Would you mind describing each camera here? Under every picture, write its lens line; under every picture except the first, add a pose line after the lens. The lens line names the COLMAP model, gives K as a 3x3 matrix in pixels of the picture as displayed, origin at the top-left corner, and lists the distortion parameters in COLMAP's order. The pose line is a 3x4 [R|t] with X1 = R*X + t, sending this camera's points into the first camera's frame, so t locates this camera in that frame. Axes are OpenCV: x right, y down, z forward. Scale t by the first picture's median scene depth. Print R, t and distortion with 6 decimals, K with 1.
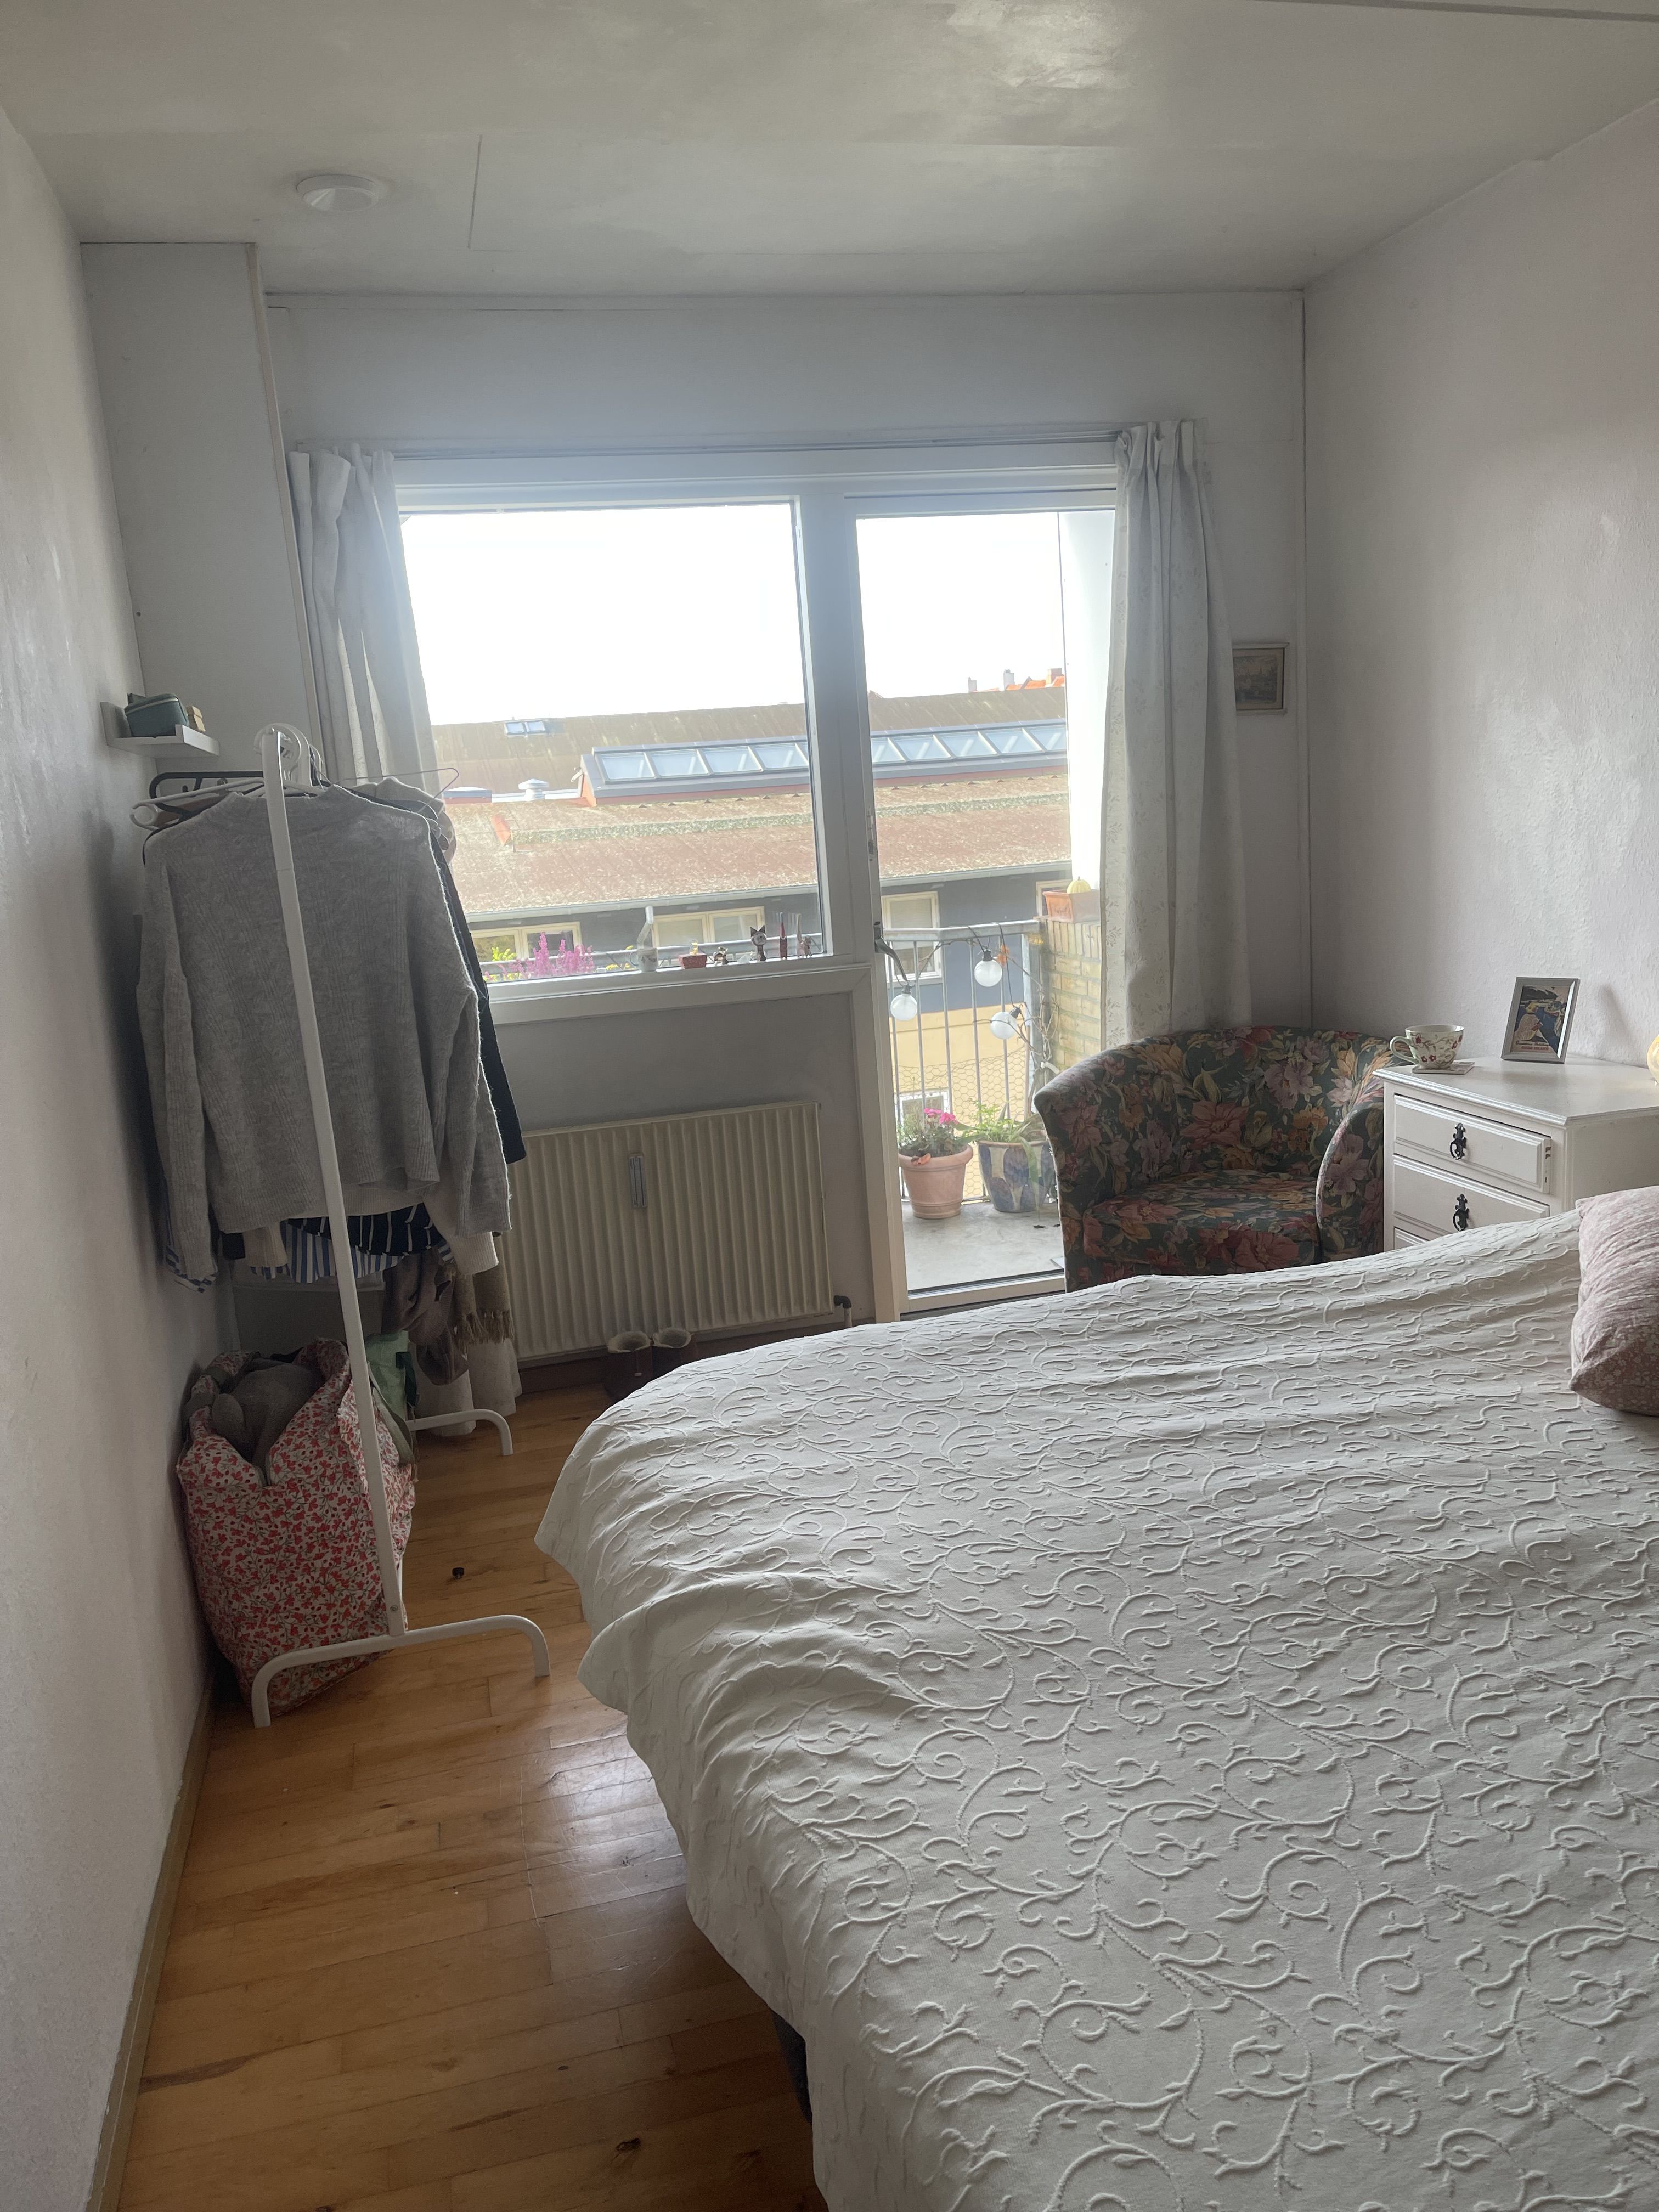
lens RADIAL K [[1688.1, 0, 827.9], [0, 1688.1, 1125.8], [0, 0, 1]] dist [0.066637, -0.082103]
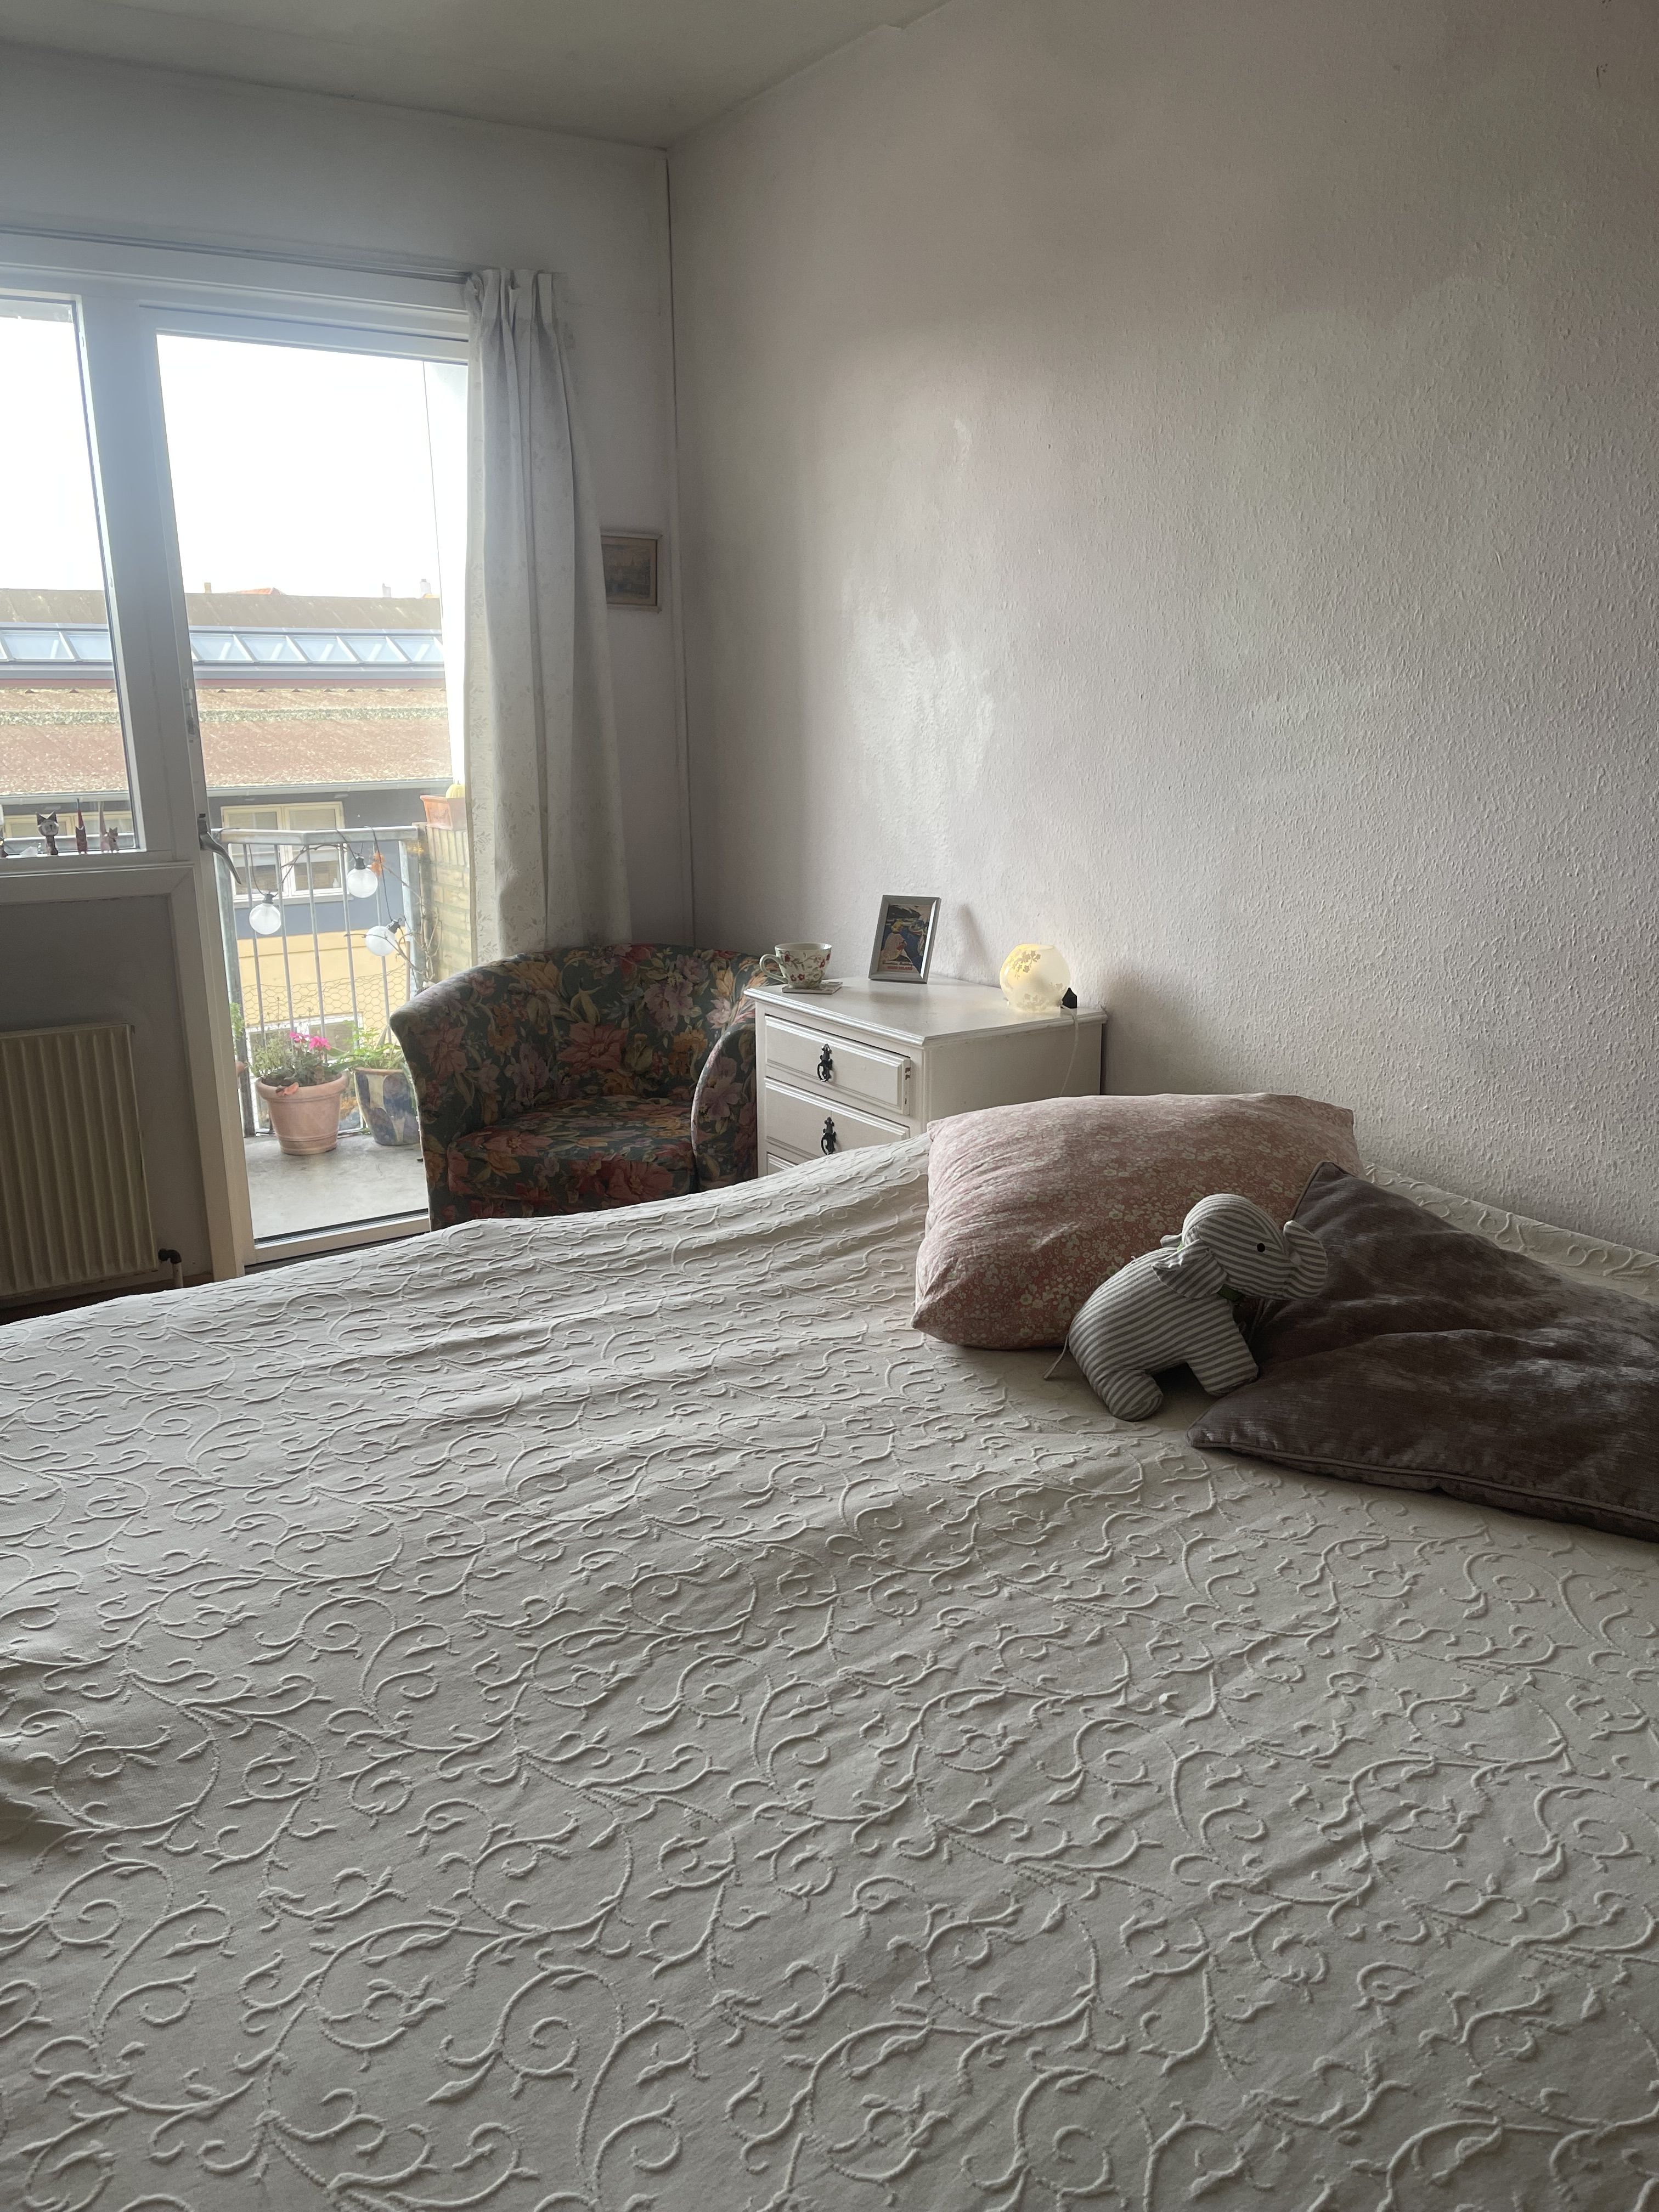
lens RADIAL K [[1688.1, 0, 831.7], [0, 1688.1, 1117.2], [0, 0, 1]] dist [0.066637, -0.082103]
pose [[0.944443, -0.020698, 0.328022, 0.068436], [0.007958, 0.999163, 0.040134, 0.001761], [-0.328578, -0.035294, 0.943817, 0.108115]]
